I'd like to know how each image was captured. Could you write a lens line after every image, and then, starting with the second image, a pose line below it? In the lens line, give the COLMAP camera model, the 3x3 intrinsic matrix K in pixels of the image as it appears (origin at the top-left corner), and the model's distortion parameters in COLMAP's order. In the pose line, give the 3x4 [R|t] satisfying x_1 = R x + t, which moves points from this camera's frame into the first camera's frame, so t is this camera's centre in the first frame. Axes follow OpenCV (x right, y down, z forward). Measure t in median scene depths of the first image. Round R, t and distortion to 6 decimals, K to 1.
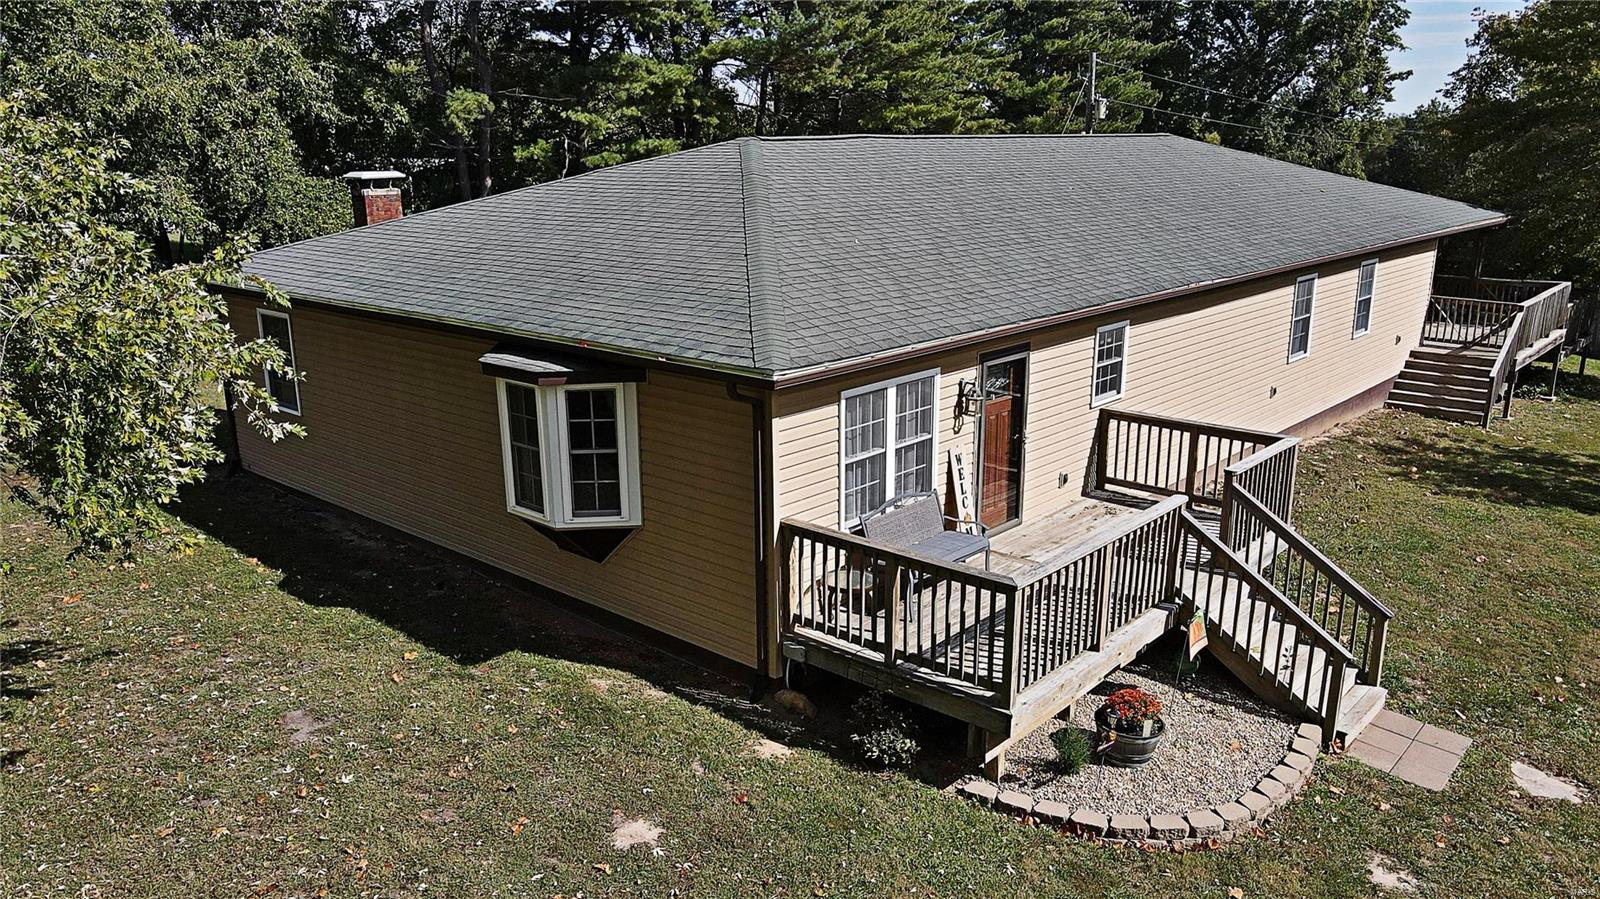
lens RADIAL K [[1189.8, 0, 800.2], [0, 1189.8, 455.1], [0, 0, 1]] dist [-0.006971, 0.046551]
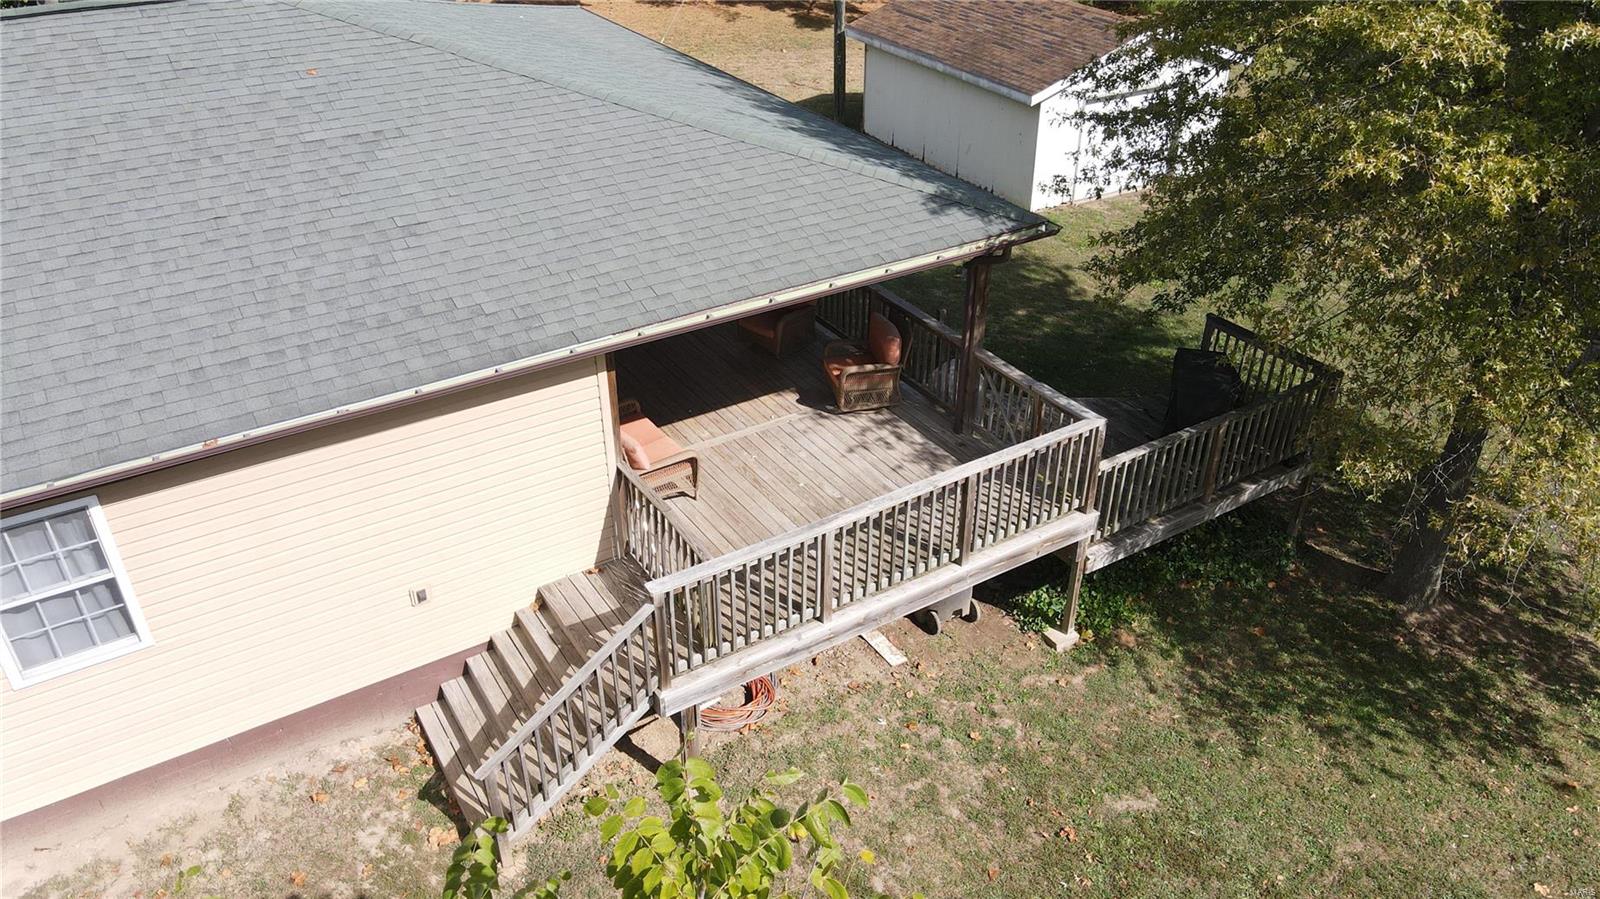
lens RADIAL K [[1189.8, 0, 800.1], [0, 1189.8, 462.6], [0, 0, 1]] dist [-0.006971, 0.046551]
pose [[0.959476, 0.154931, -0.235376, 1.299316], [-0.076733, 0.947374, 0.310797, -0.512450], [0.271141, -0.280141, 0.920871, 1.168611]]
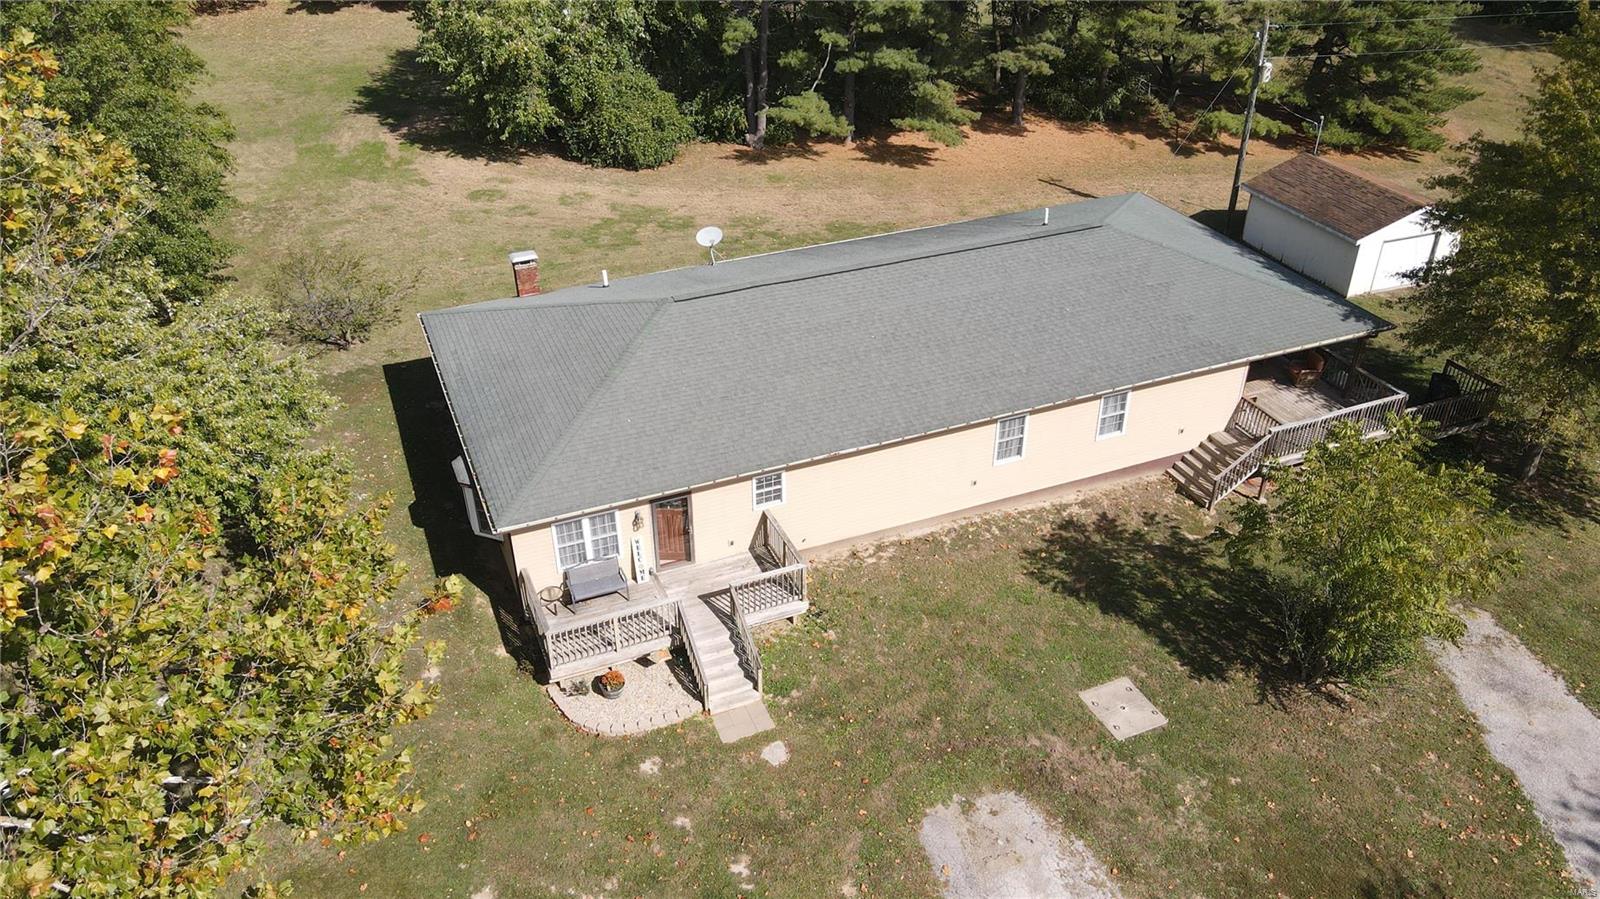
lens RADIAL K [[1189.8, 0, 800.8], [0, 1189.8, 463.2], [0, 0, 1]] dist [-0.006971, 0.046551]
pose [[0.901461, 0.235555, -0.363155, 1.096489], [-0.112596, 0.937691, 0.328723, -0.834269], [0.417960, -0.255441, 0.871814, -0.717507]]
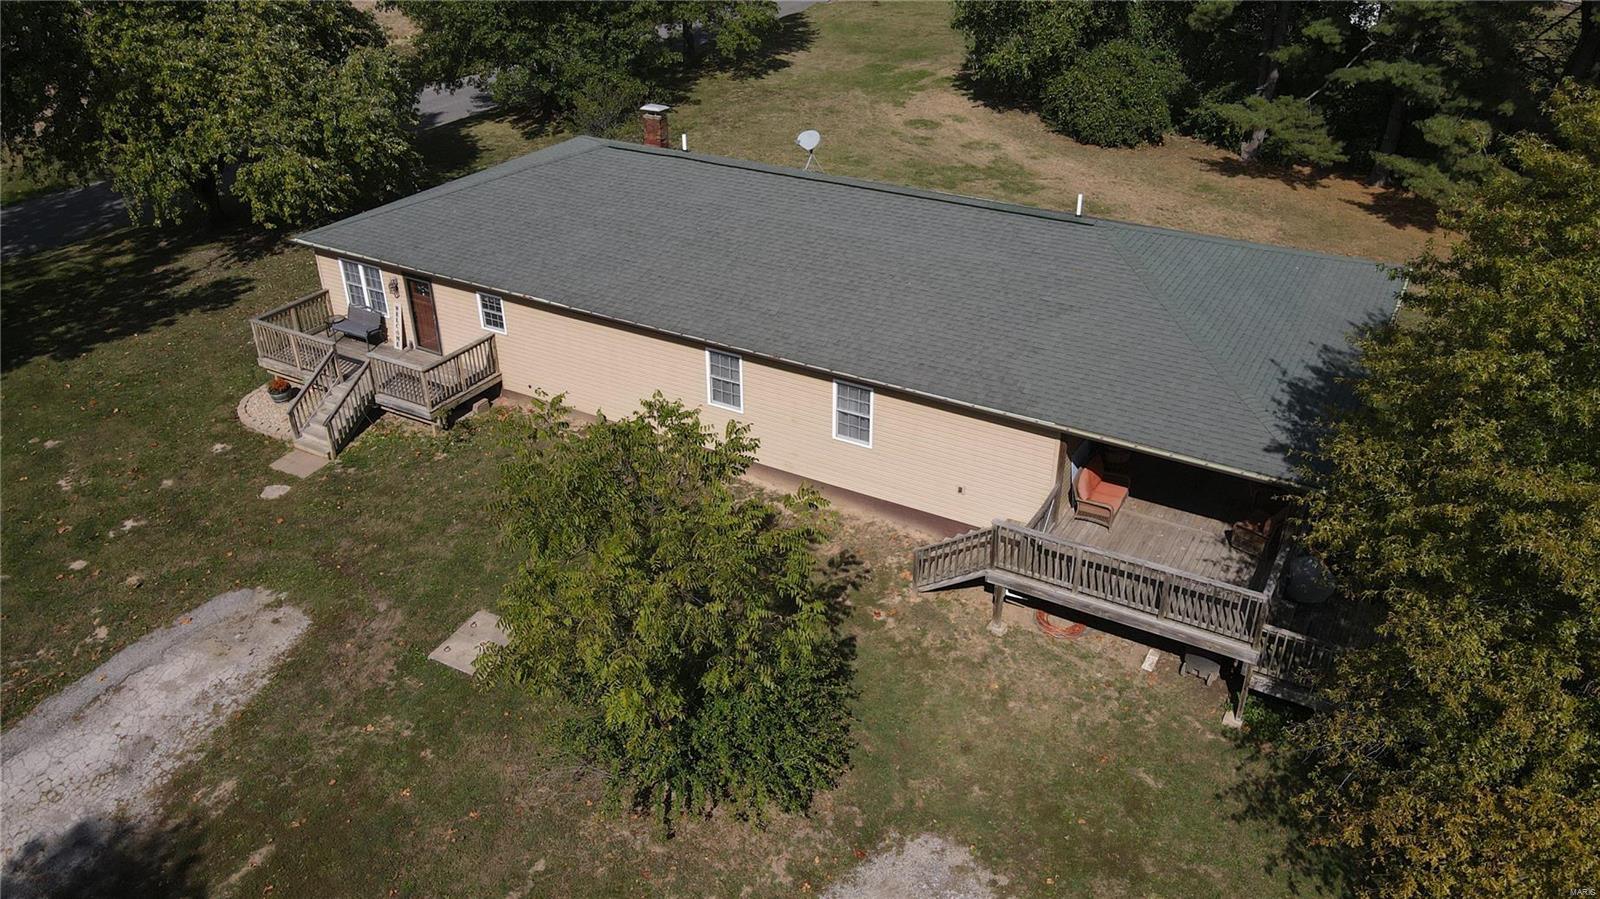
lens RADIAL K [[1189.8, 0, 798.7], [0, 1189.8, 459.5], [0, 0, 1]] dist [-0.006971, 0.046551]
pose [[0.196890, 0.490907, -0.848672, 2.343190], [-0.249326, 0.862229, 0.440906, -0.939600], [0.948194, 0.124786, 0.292160, 1.028117]]
